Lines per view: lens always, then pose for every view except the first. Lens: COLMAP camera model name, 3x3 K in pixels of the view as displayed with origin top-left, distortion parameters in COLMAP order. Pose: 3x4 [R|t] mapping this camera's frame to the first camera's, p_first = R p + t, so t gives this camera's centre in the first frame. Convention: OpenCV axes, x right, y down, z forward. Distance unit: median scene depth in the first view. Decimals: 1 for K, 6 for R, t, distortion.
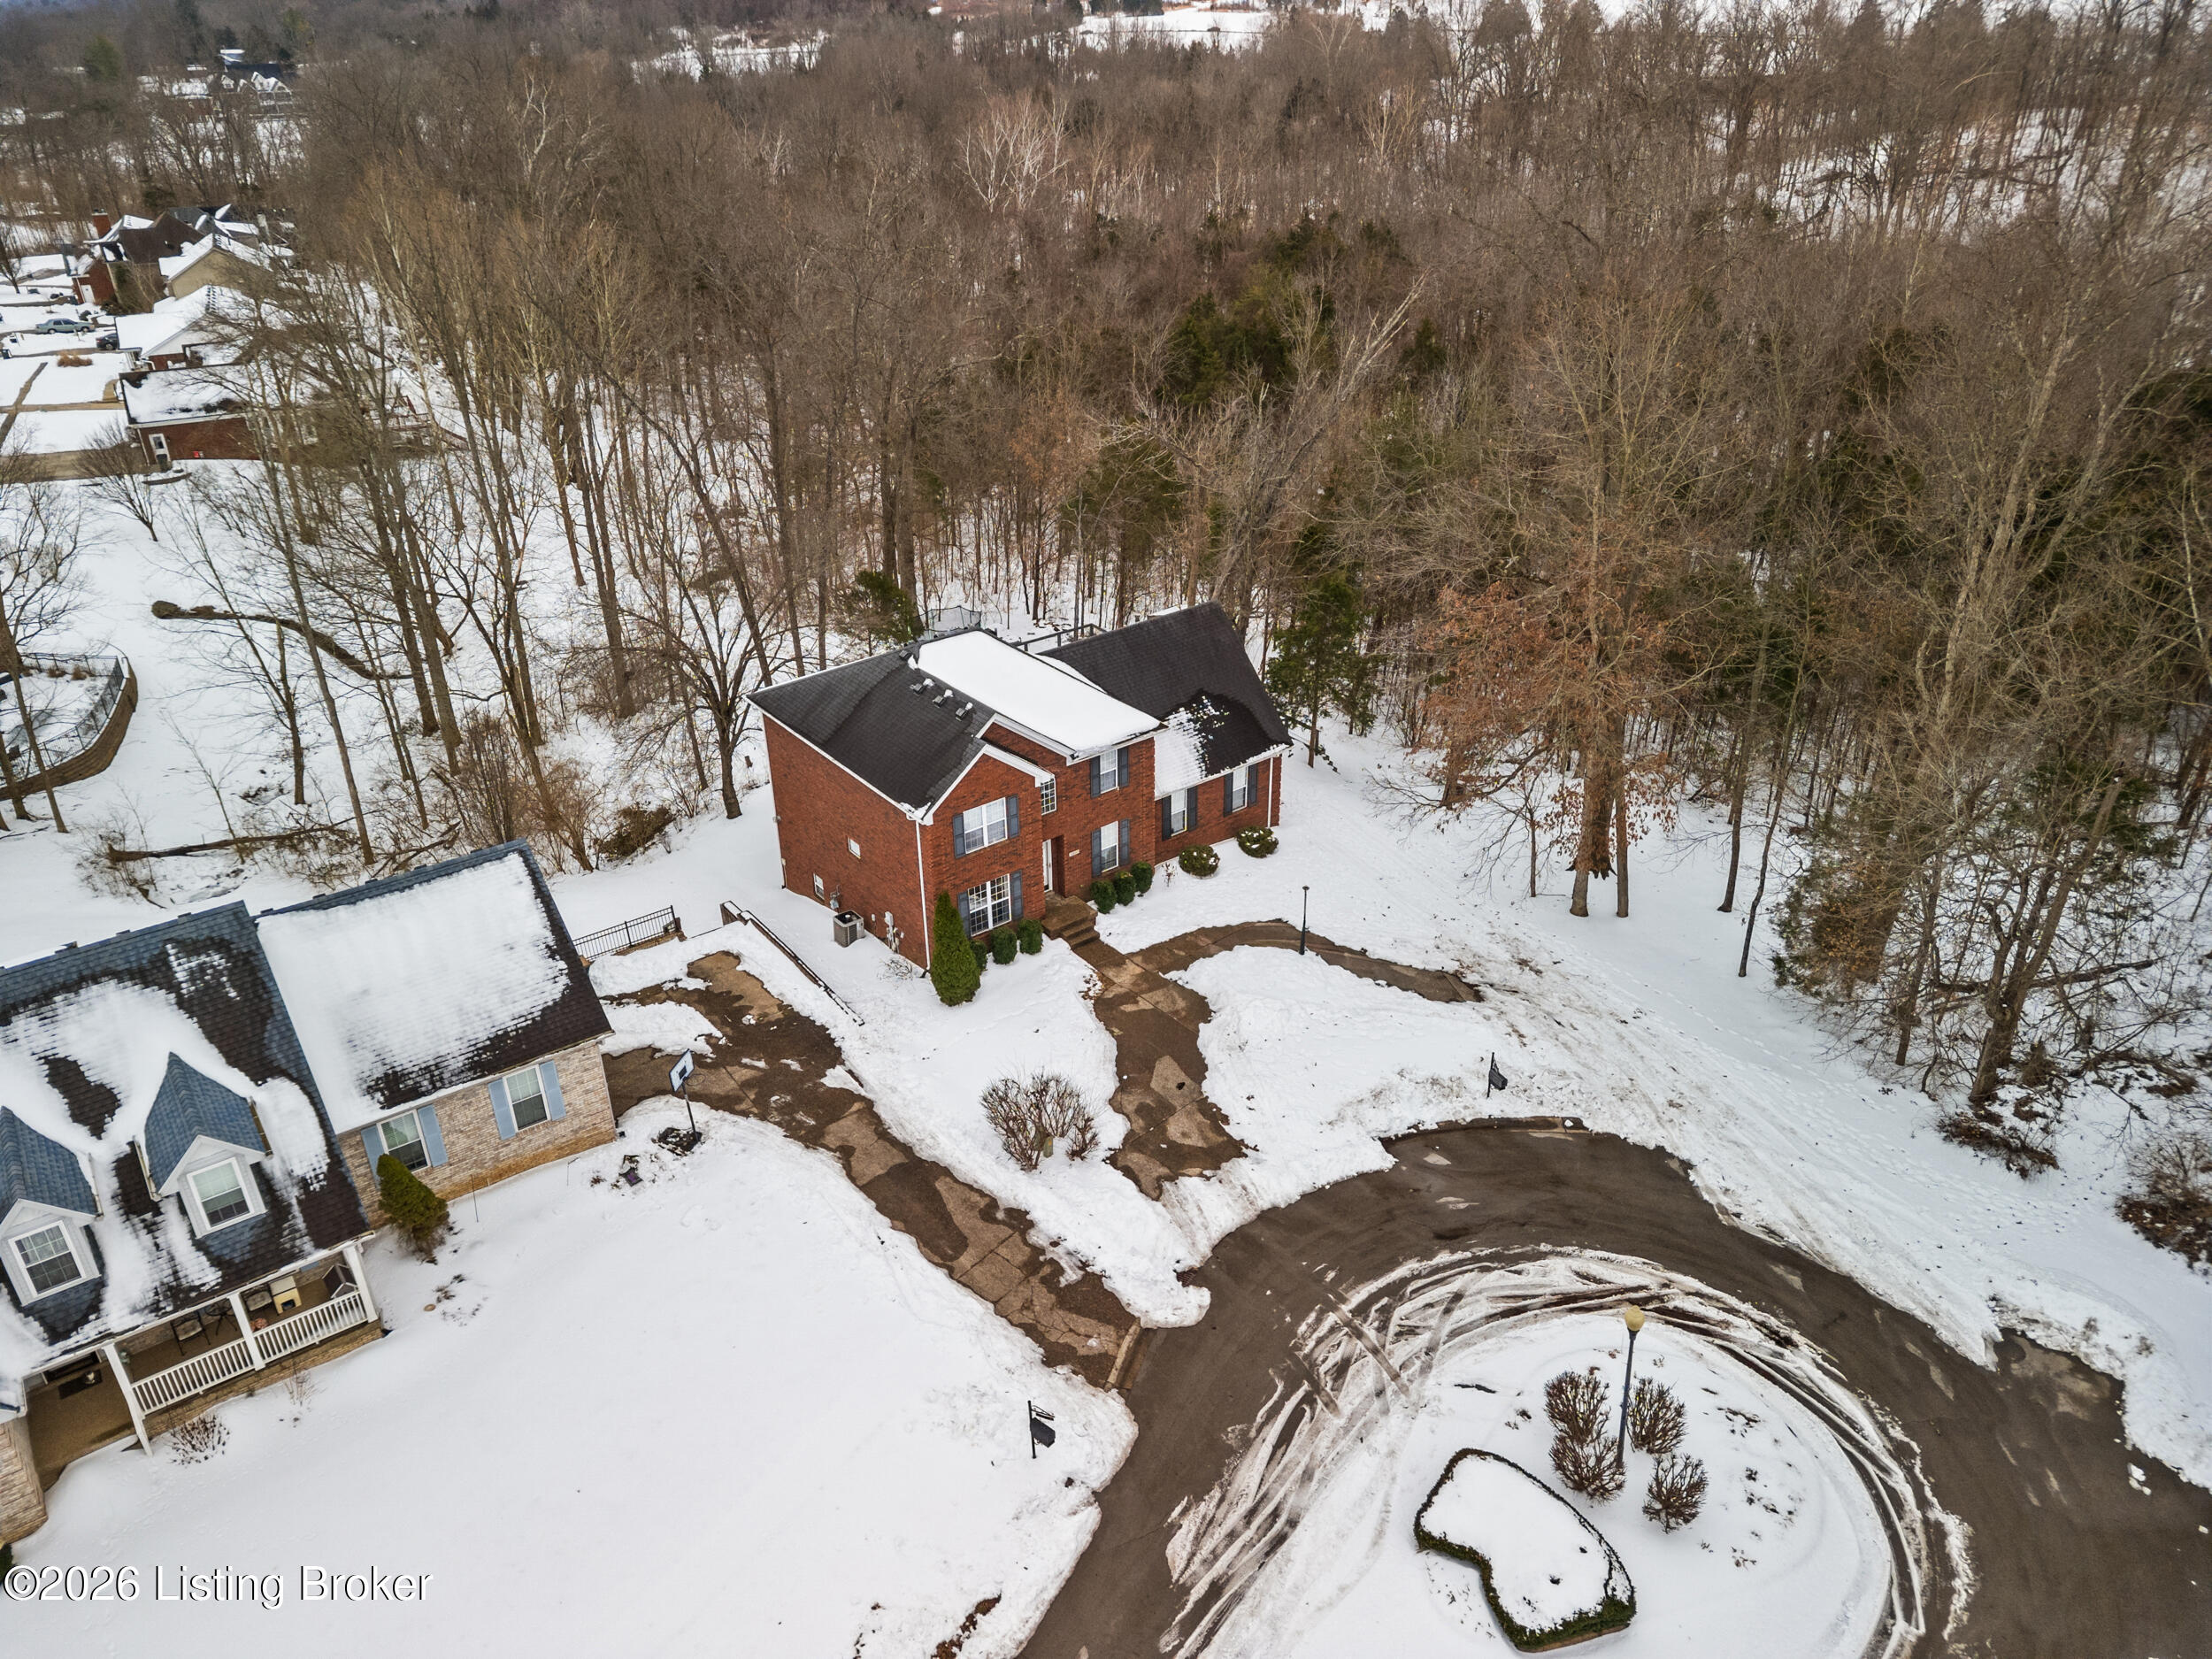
lens RADIAL K [[1531.8, 0, 1107.8], [0, 1531.8, 829.1], [0, 0, 1]] dist [0.039068, -0.005762]
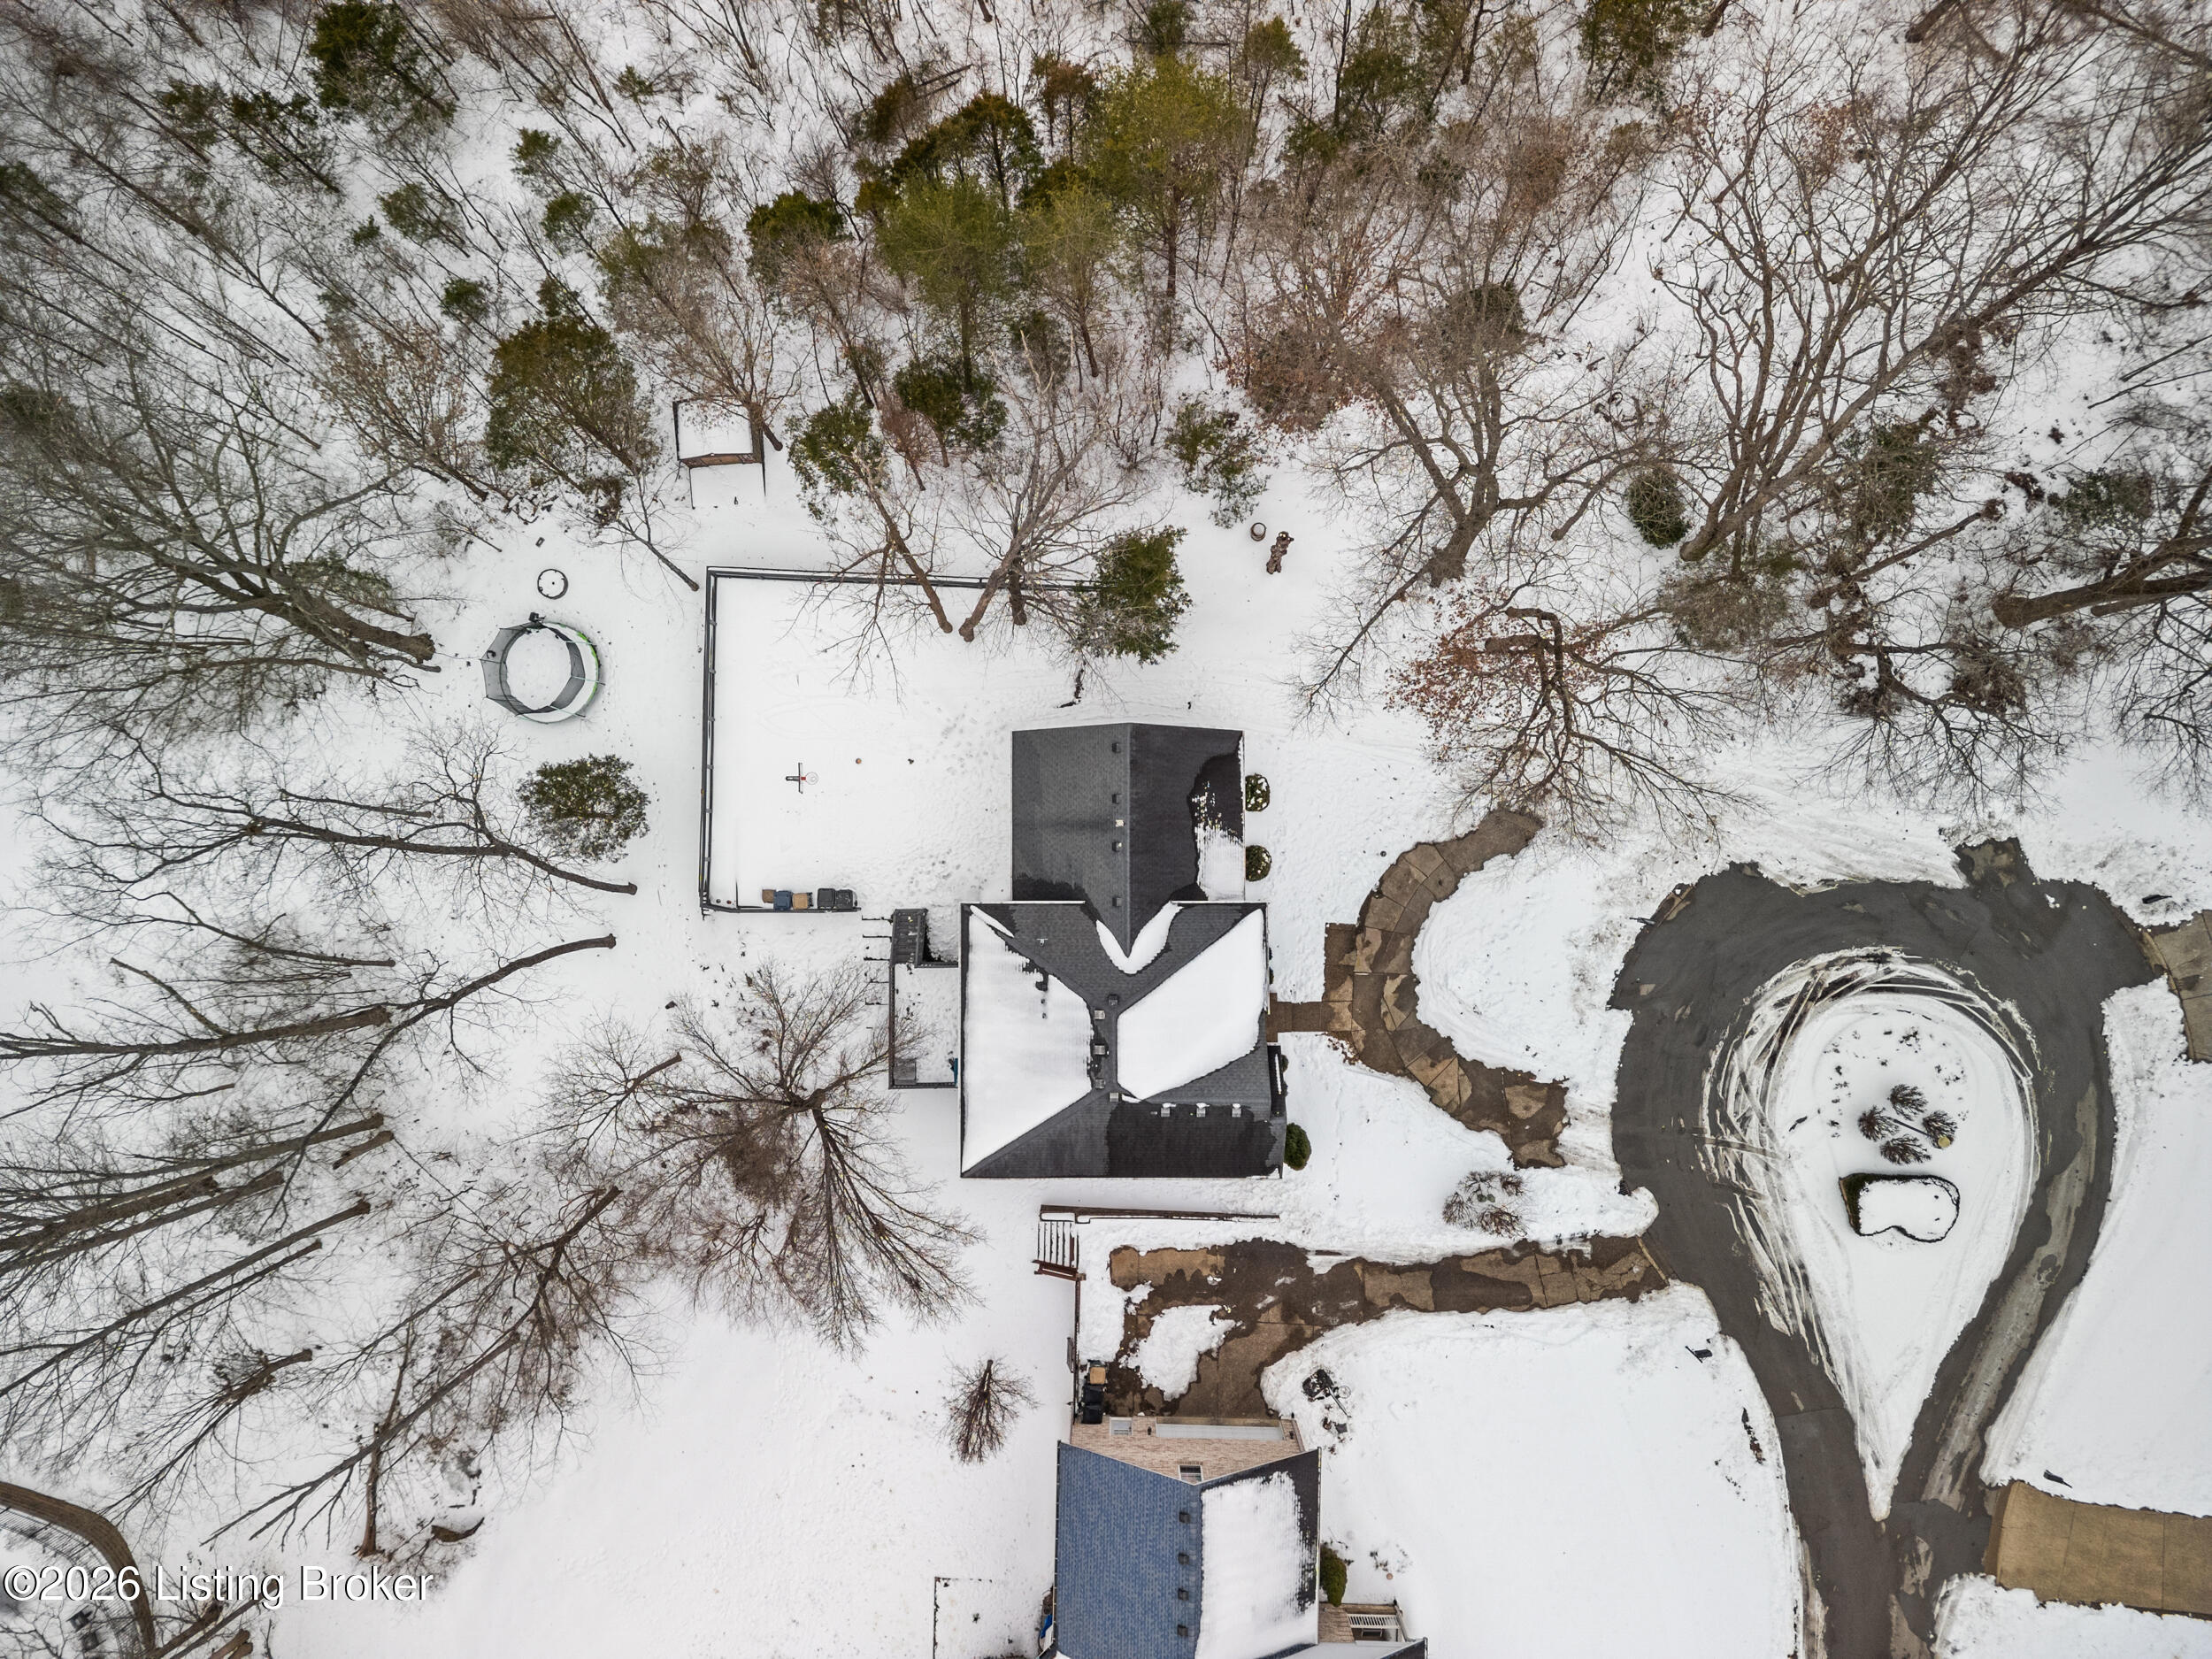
lens RADIAL K [[1531.8, 0, 1104.1], [0, 1531.8, 831.2], [0, 0, 1]] dist [0.039068, -0.005762]
pose [[0.608103, -0.793741, 0.013652, -0.005454], [0.389970, 0.313655, 0.865762, -1.471289], [-0.691472, -0.521149, 0.500270, 0.767889]]
